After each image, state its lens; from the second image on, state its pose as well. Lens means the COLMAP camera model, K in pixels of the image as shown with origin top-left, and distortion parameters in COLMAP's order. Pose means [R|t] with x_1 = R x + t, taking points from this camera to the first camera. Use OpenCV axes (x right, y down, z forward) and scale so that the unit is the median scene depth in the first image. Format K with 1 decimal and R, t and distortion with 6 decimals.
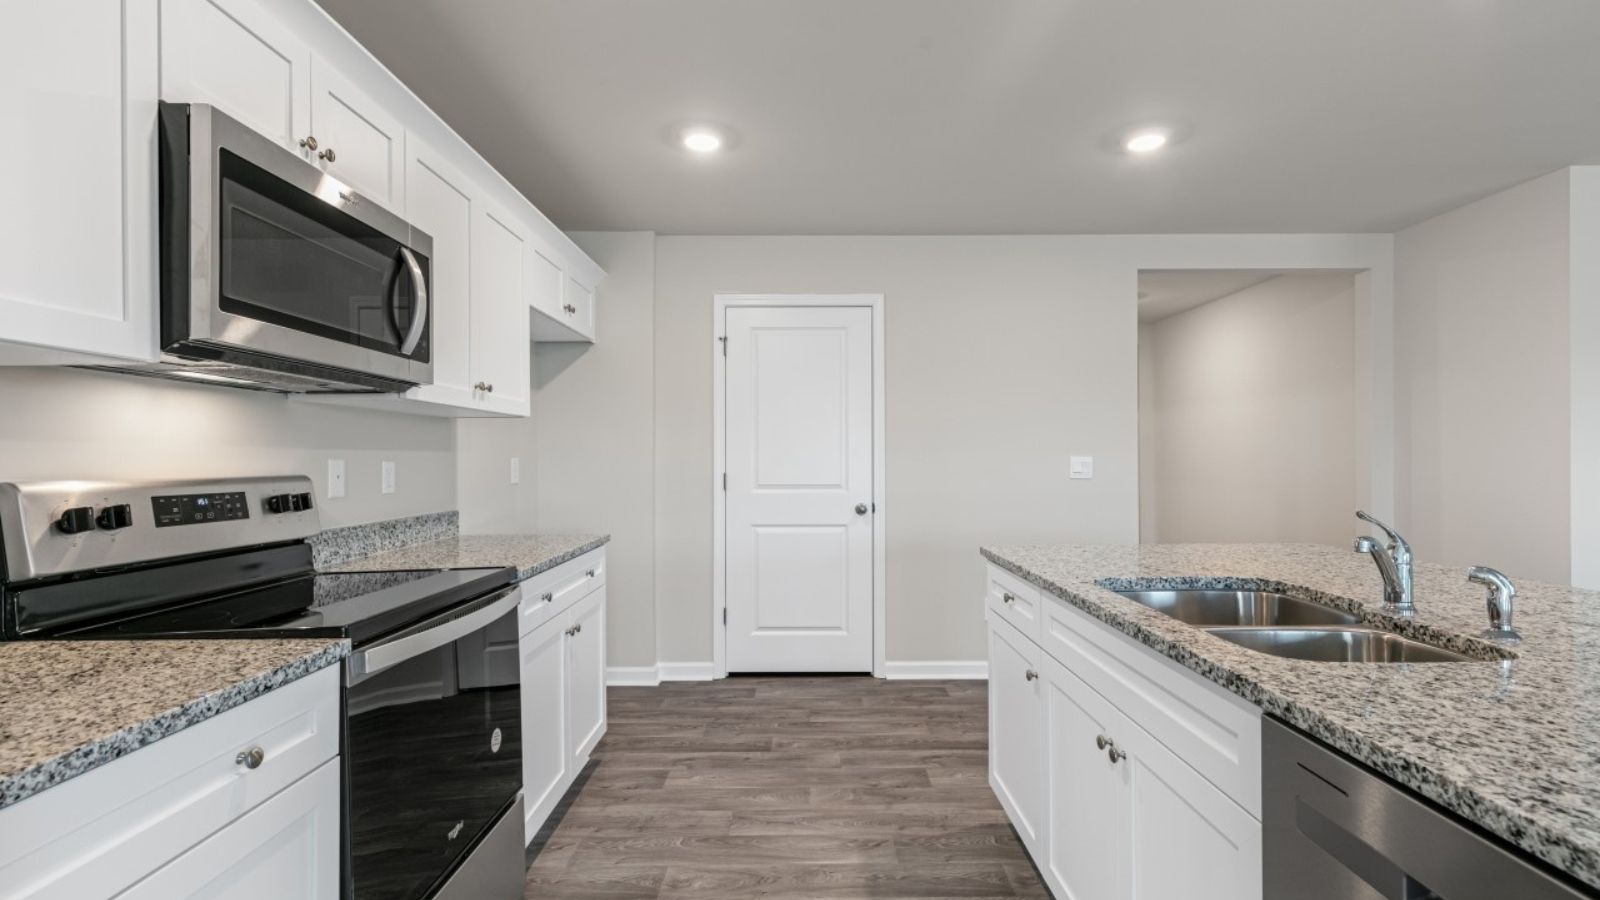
lens RADIAL K [[703.7, 0, 788.1], [0, 703.7, 492.4], [0, 0, 1]] dist [-0.019366, 0.000042]
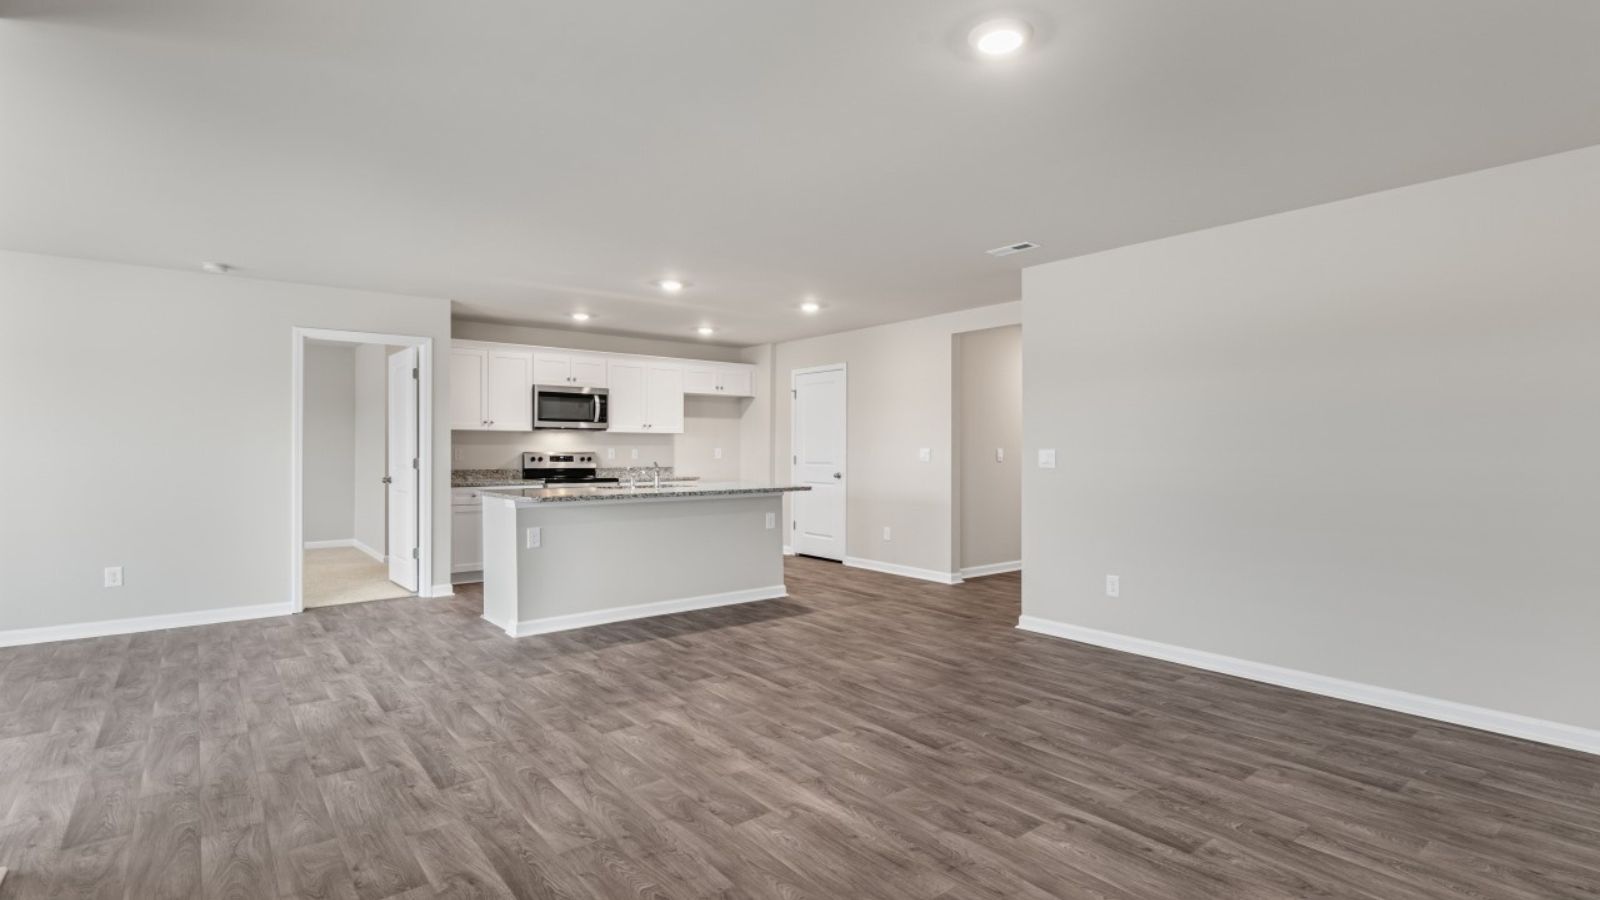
lens RADIAL K [[750.9, 0, 815.5], [0, 750.9, 451.6], [0, 0, 1]] dist [-0.002836, -0.000486]
pose [[0.630194, 0.008176, -0.776395, 1.664959], [-0.041520, 0.998869, -0.023183, 0.009022], [0.775327, 0.046846, 0.629820, -0.333566]]
